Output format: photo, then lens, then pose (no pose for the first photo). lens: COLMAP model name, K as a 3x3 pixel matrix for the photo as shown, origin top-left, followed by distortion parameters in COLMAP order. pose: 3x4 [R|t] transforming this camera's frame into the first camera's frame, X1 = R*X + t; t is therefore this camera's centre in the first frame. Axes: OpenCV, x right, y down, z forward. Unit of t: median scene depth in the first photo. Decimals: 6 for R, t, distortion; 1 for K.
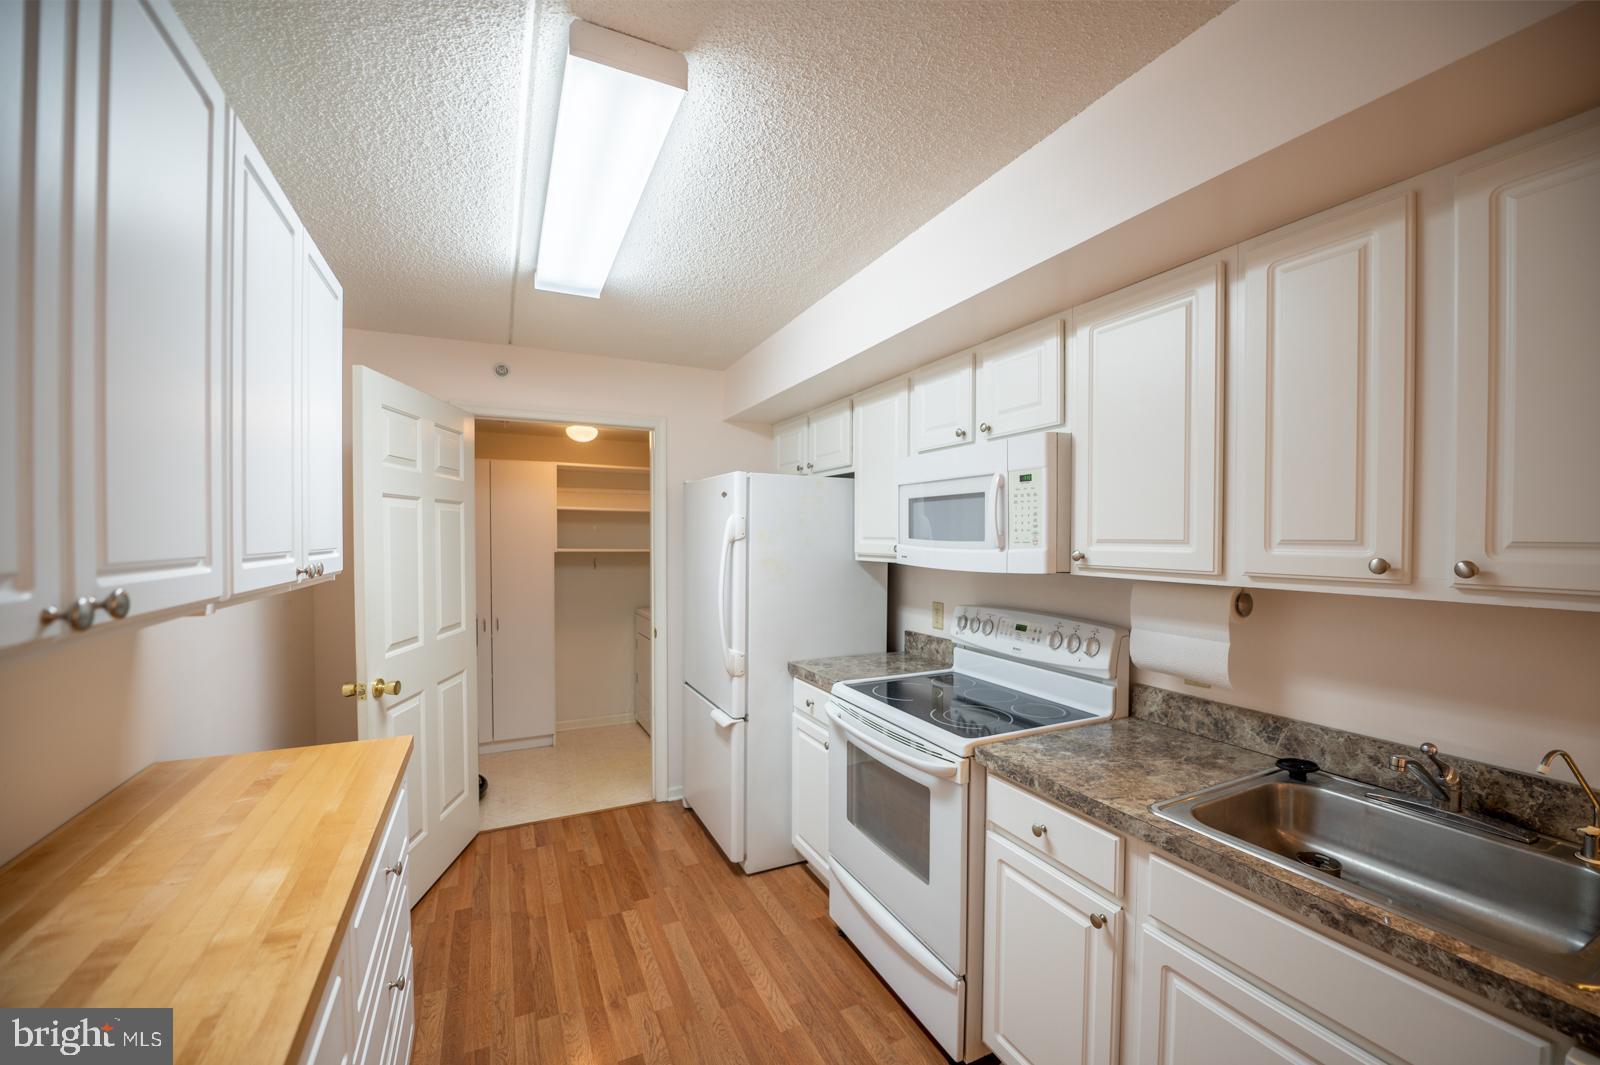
lens RADIAL K [[623.3, 0, 802.9], [0, 623.3, 549.7], [0, 0, 1]] dist [-0.020611, -0.000127]
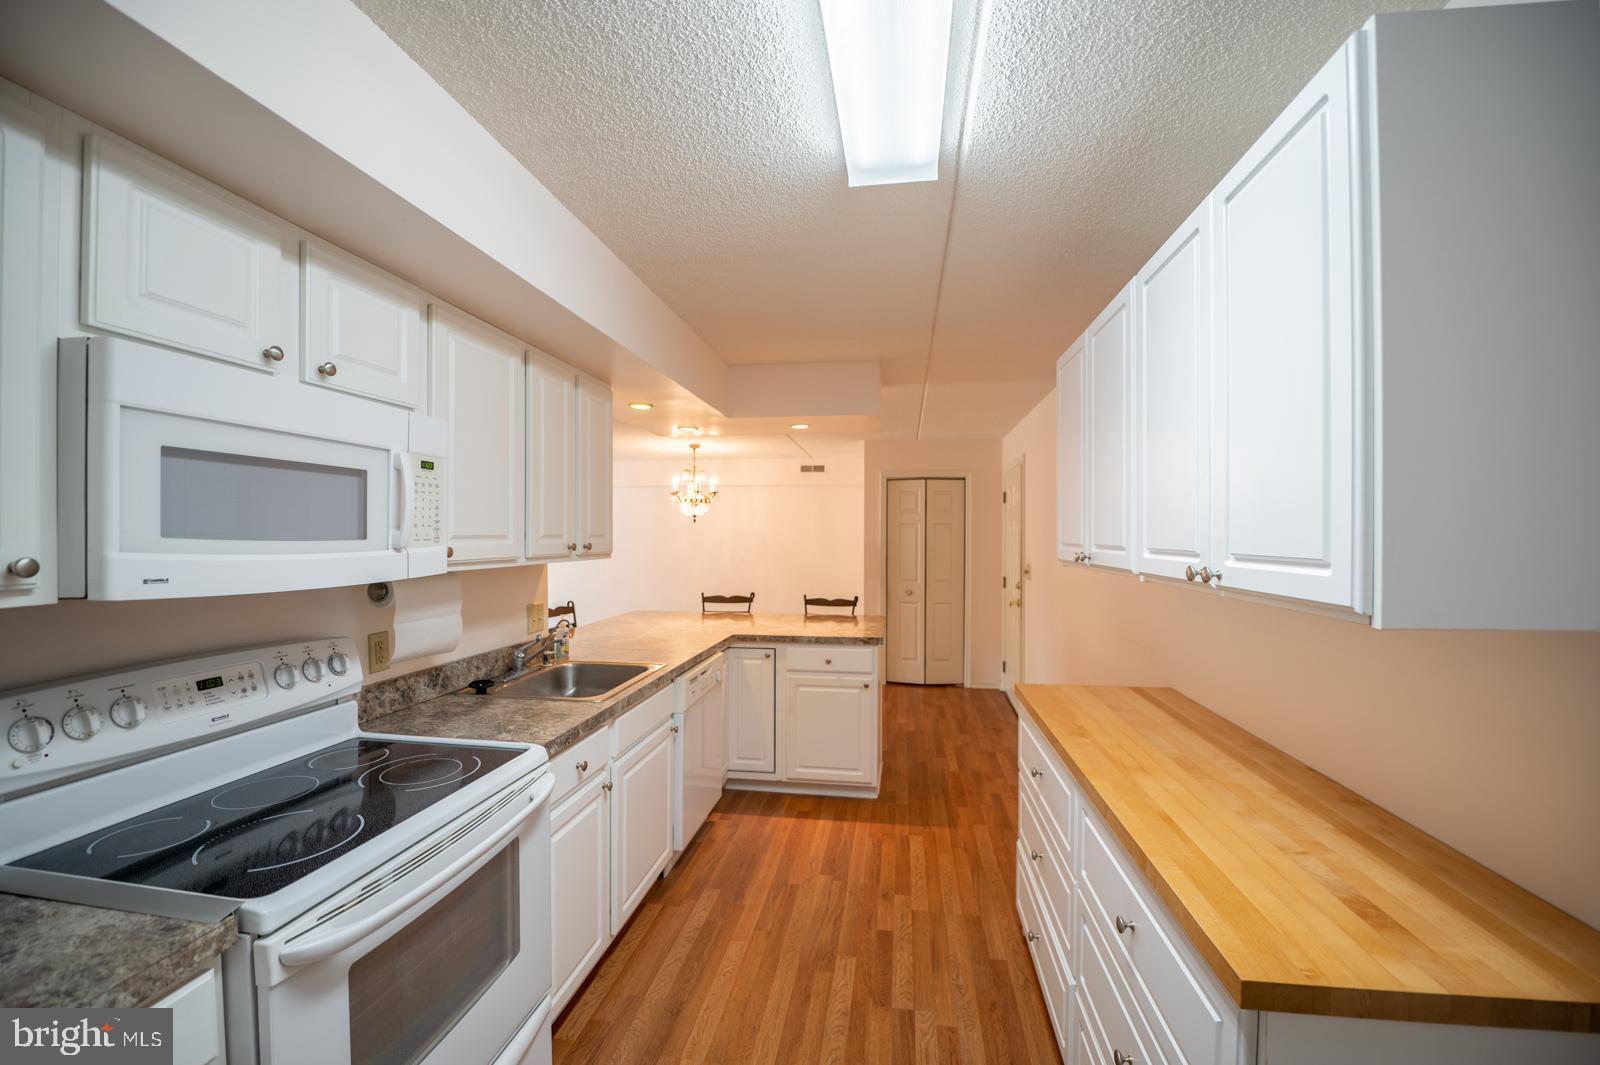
lens RADIAL K [[634.5, 0, 803.6], [0, 634.5, 549.2], [0, 0, 1]] dist [-0.020879, -0.000481]
pose [[-0.819370, -0.018622, 0.572962, -0.476943], [0.008112, 0.998996, 0.044069, -0.027618], [-0.573207, 0.040757, -0.818396, 1.183981]]
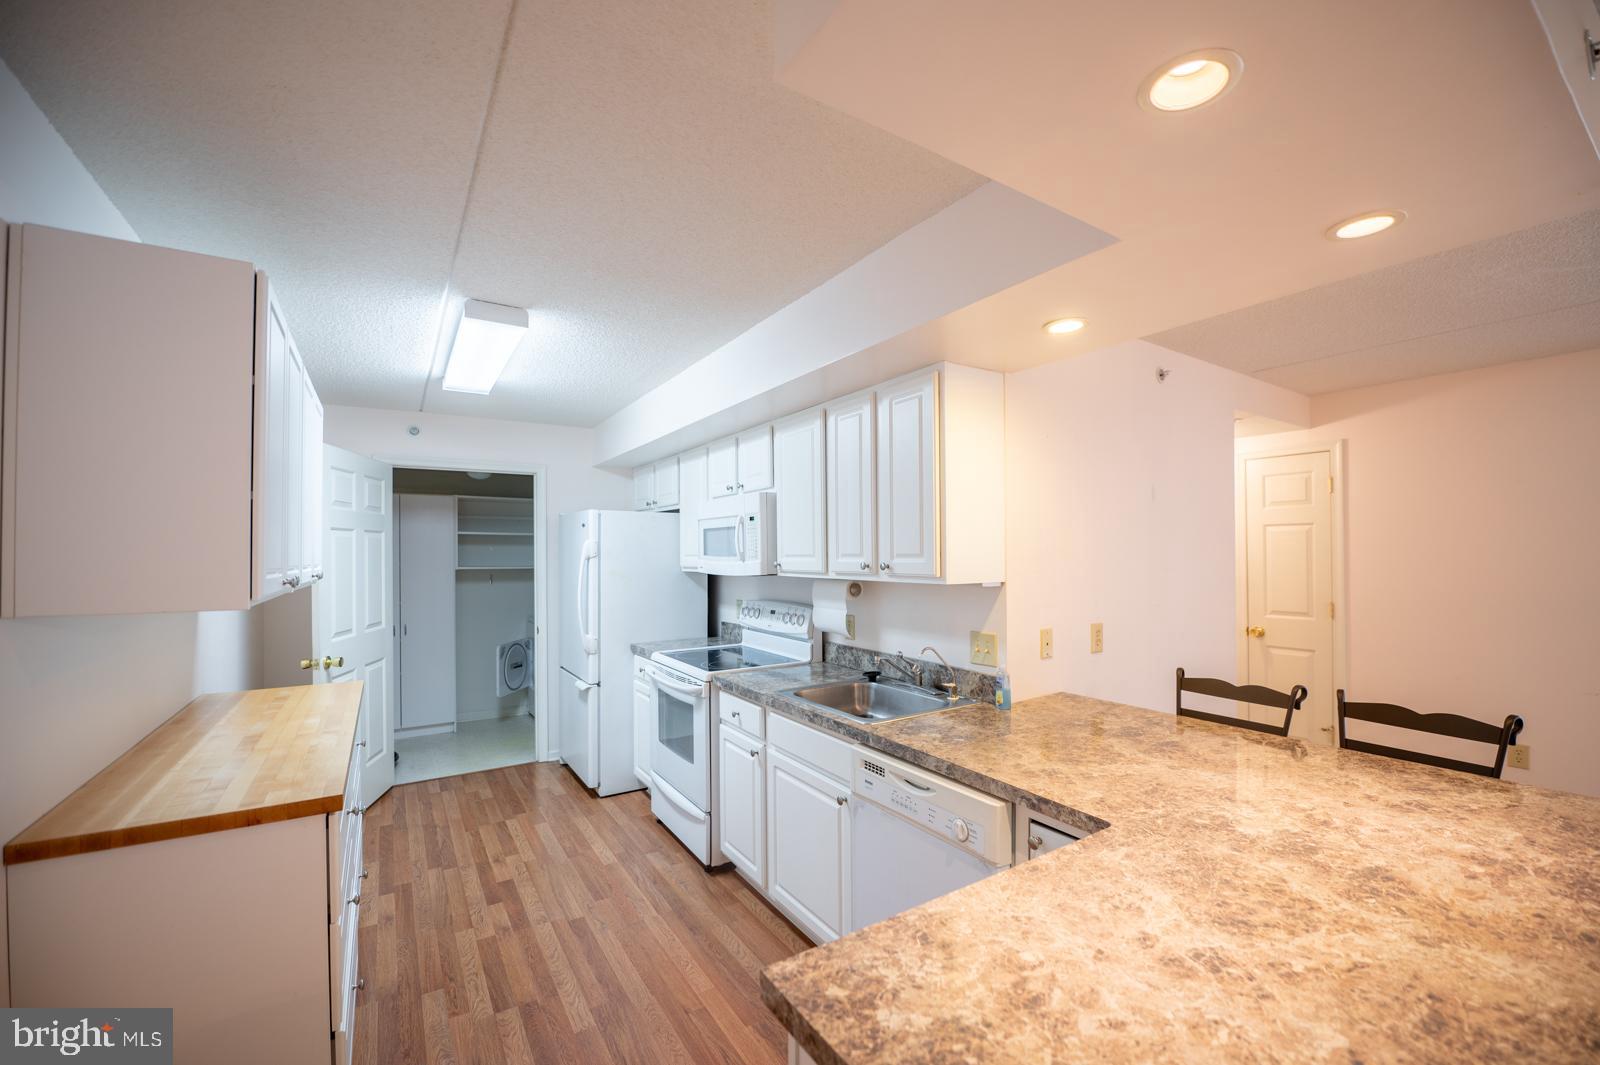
lens RADIAL K [[634.5, 0, 803.6], [0, 634.5, 549.2], [0, 0, 1]] dist [-0.020879, -0.000481]
pose [[0.992158, -0.008596, 0.124693, 0.236456], [0.012223, 0.999523, -0.028353, 0.014832], [-0.124390, 0.029655, 0.991790, -0.598997]]
